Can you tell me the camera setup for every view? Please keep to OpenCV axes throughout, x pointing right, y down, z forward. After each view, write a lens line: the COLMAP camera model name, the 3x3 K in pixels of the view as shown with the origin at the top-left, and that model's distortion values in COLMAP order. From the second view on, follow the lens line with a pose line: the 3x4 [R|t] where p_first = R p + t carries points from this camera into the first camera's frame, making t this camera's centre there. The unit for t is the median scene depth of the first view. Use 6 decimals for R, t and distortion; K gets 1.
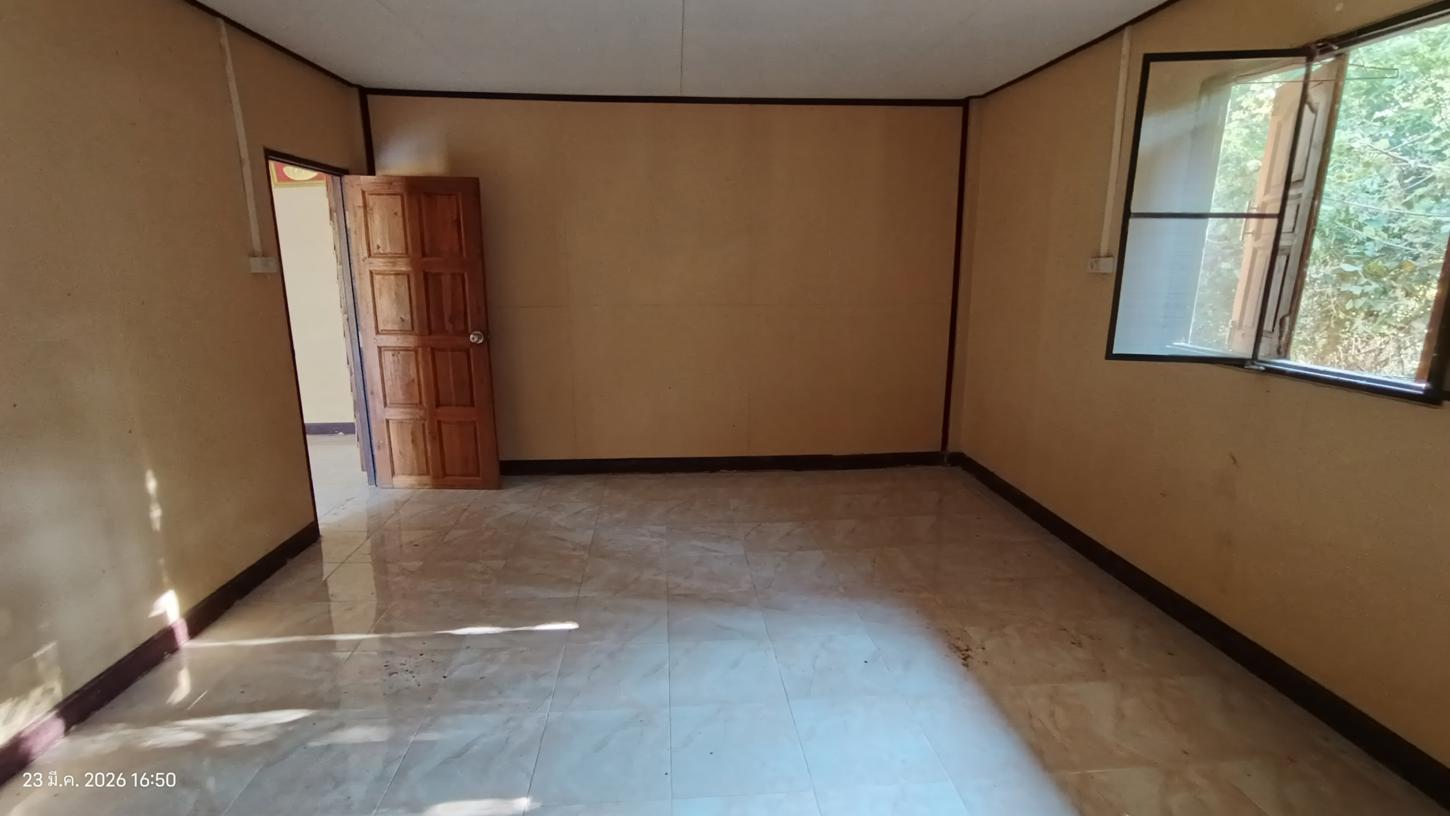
lens RADIAL K [[666.6, 0, 722.6], [0, 666.6, 408.5], [0, 0, 1]] dist [-0.001444, -0.000141]
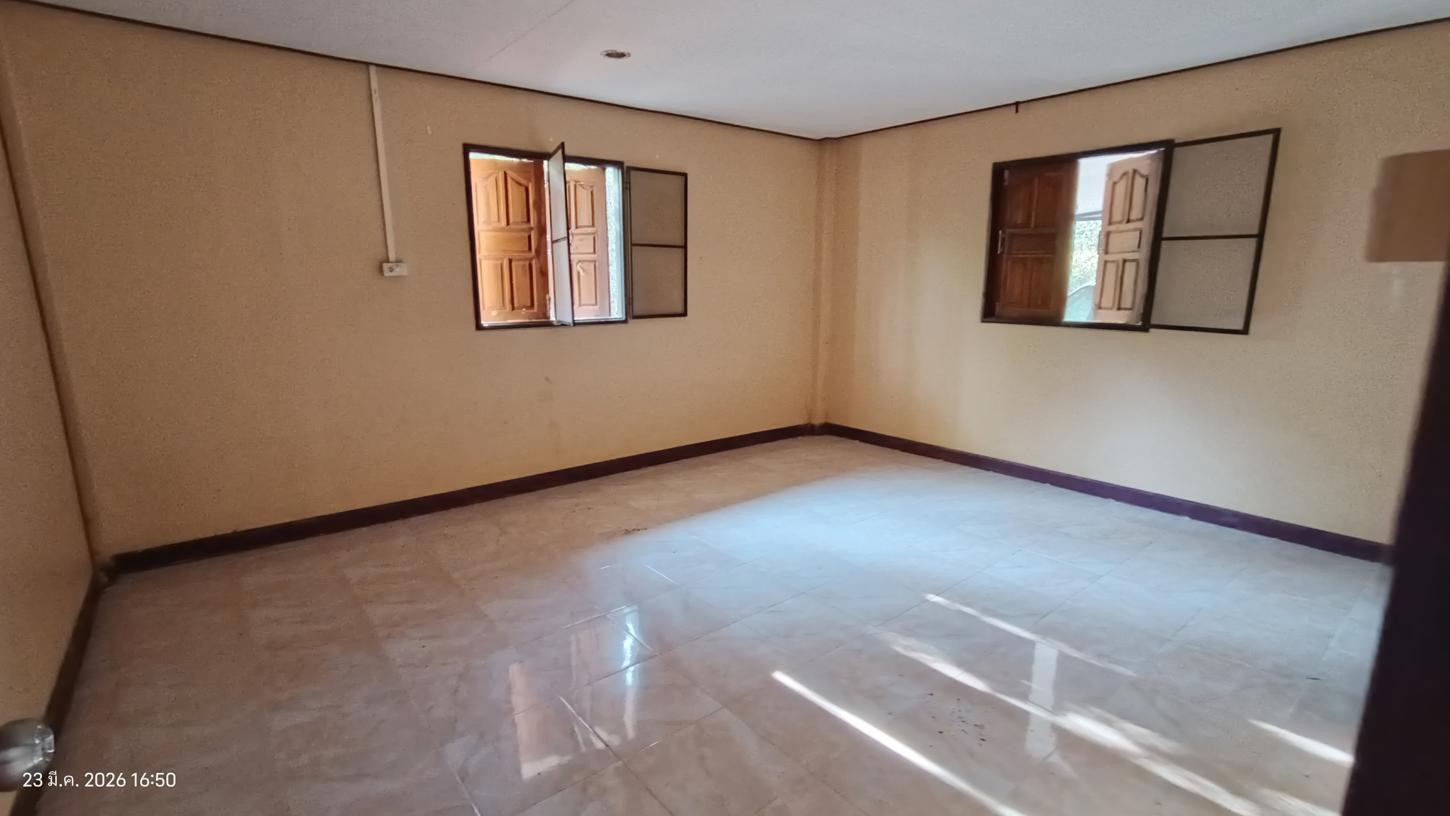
lens RADIAL K [[666.6, 0, 723.7], [0, 666.6, 410.7], [0, 0, 1]] dist [-0.001444, -0.000141]
pose [[-0.563274, -0.156469, 0.811320, -0.750360], [0.187471, 0.932098, 0.309917, -0.244276], [-0.804722, 0.326667, -0.495693, 1.240405]]
